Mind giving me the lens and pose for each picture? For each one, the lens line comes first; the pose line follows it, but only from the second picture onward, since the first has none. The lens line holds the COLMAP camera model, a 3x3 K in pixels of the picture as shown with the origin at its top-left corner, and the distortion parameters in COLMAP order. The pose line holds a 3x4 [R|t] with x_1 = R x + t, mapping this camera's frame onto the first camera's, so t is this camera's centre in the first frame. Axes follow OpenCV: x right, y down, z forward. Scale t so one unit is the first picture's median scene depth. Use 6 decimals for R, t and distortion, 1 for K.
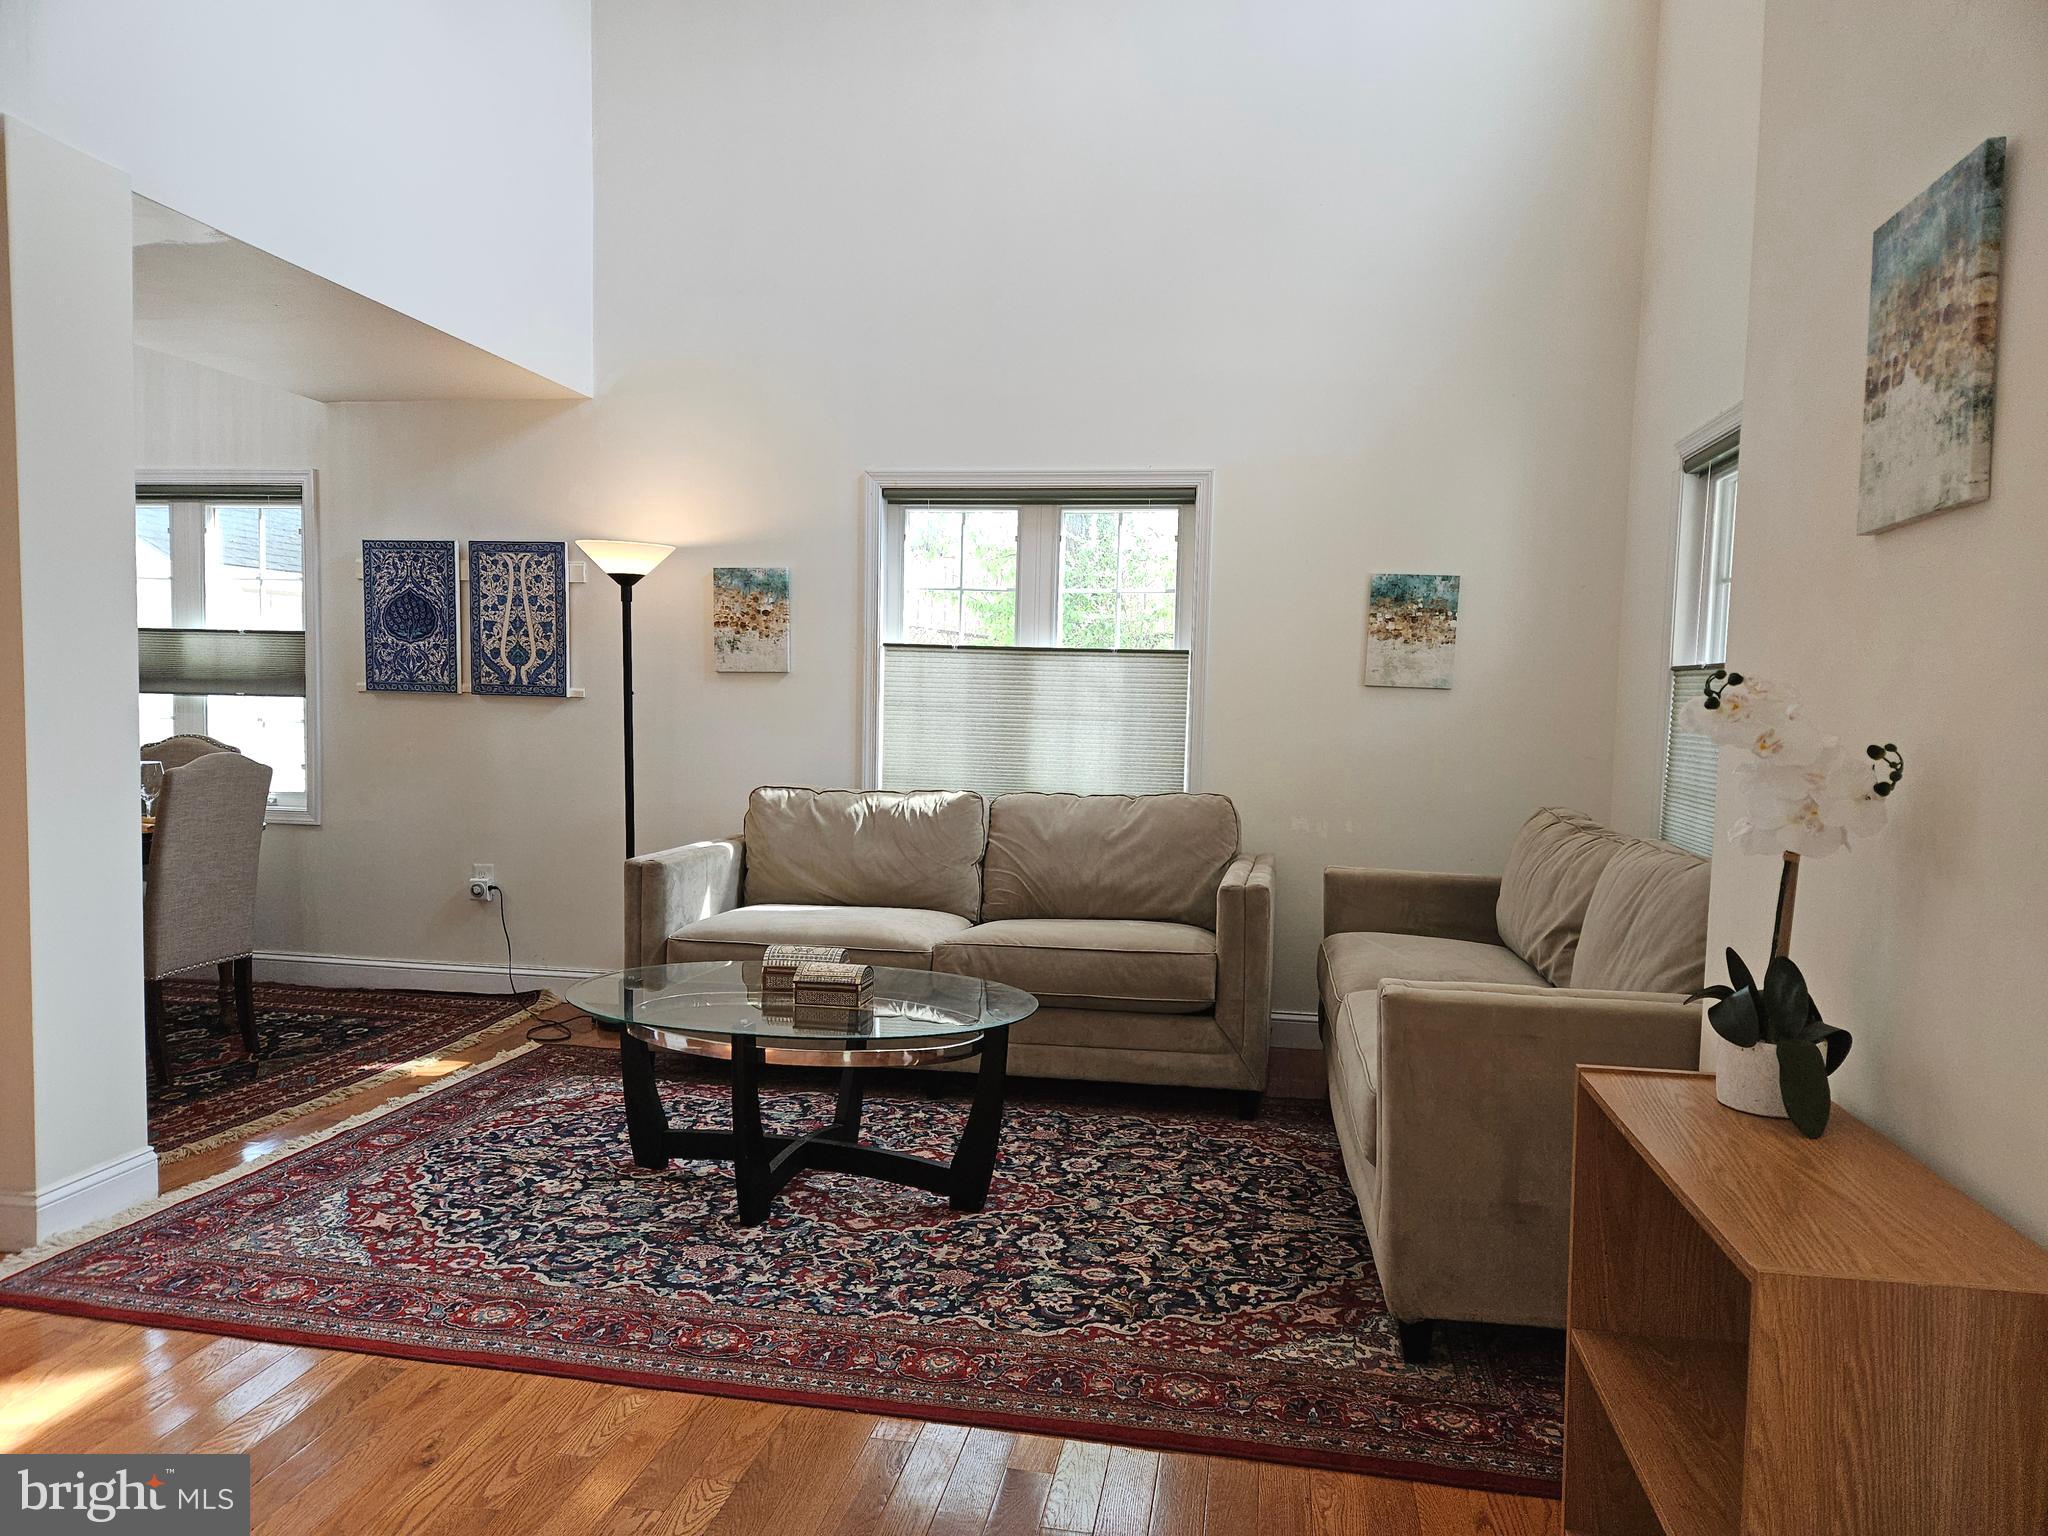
lens RADIAL K [[1432.0, 0, 1093.6], [0, 1432.0, 800.2], [0, 0, 1]] dist [0.078577, -0.062873]
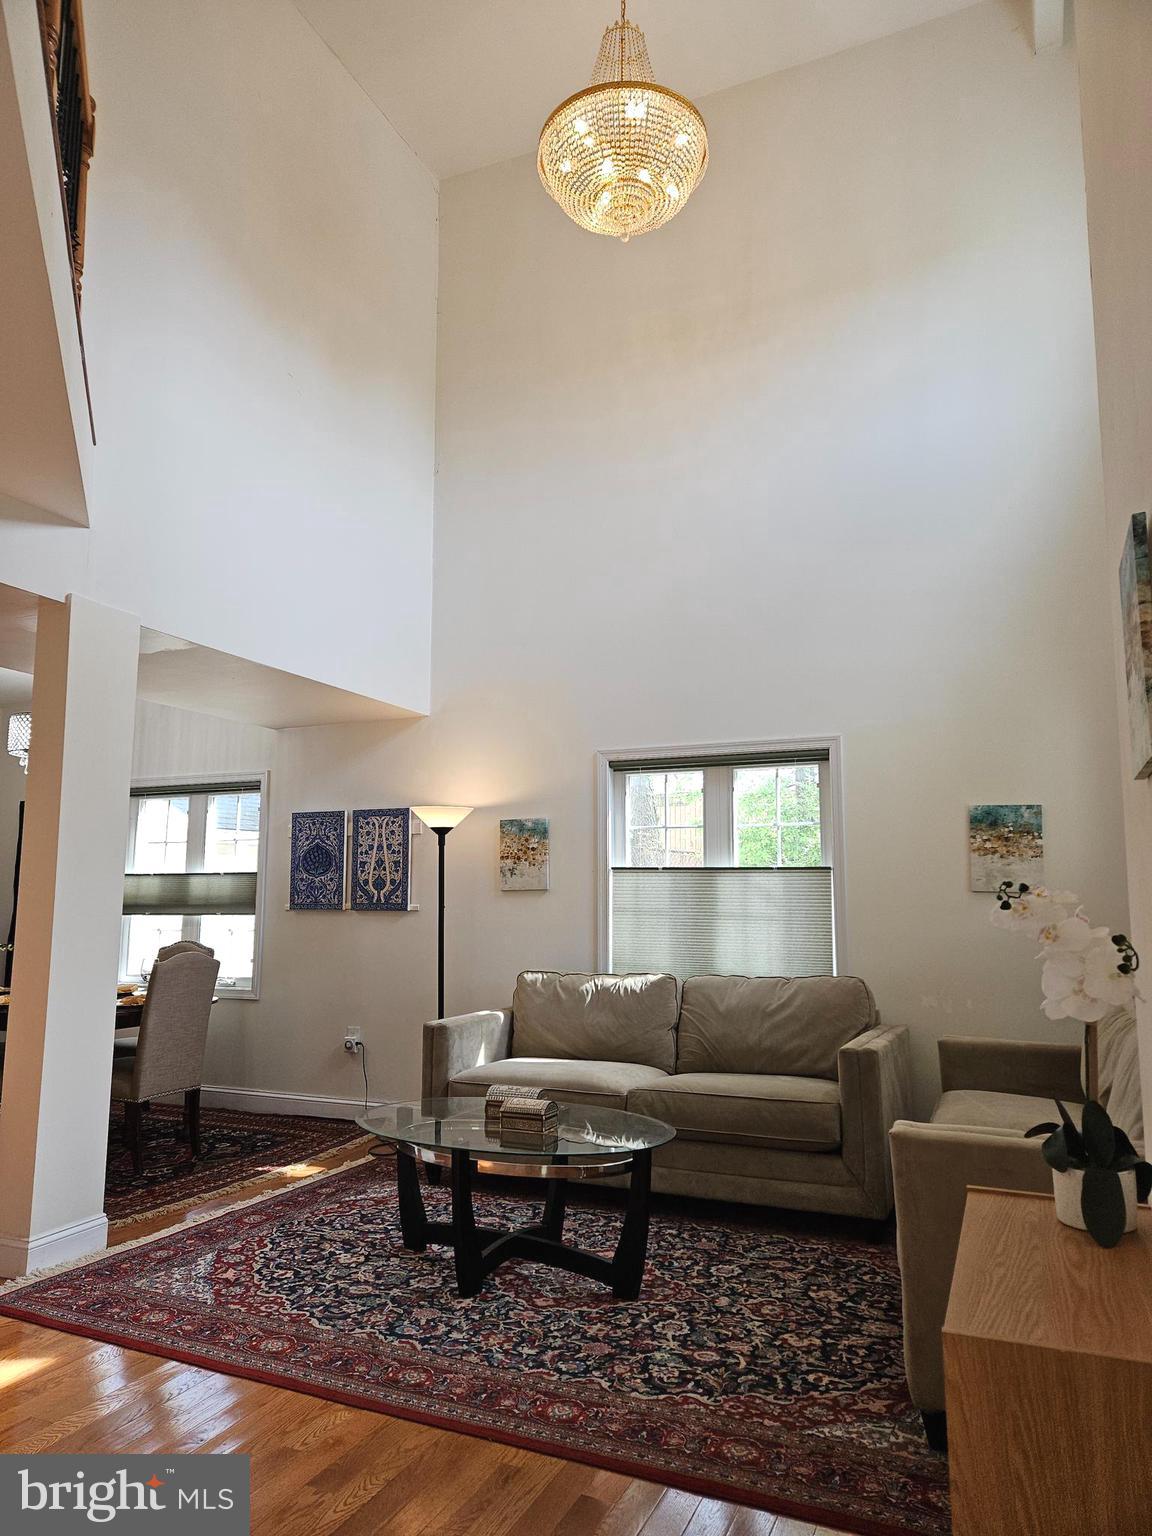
lens RADIAL K [[1074.0, 0, 575.8], [0, 1074.0, 764.5], [0, 0, 1]] dist [0.078577, -0.062873]
pose [[0.966411, -0.052098, -0.251667, 0.119019], [0.000969, 0.979970, -0.199143, 0.002909], [0.257000, 0.192211, 0.947104, -0.043588]]
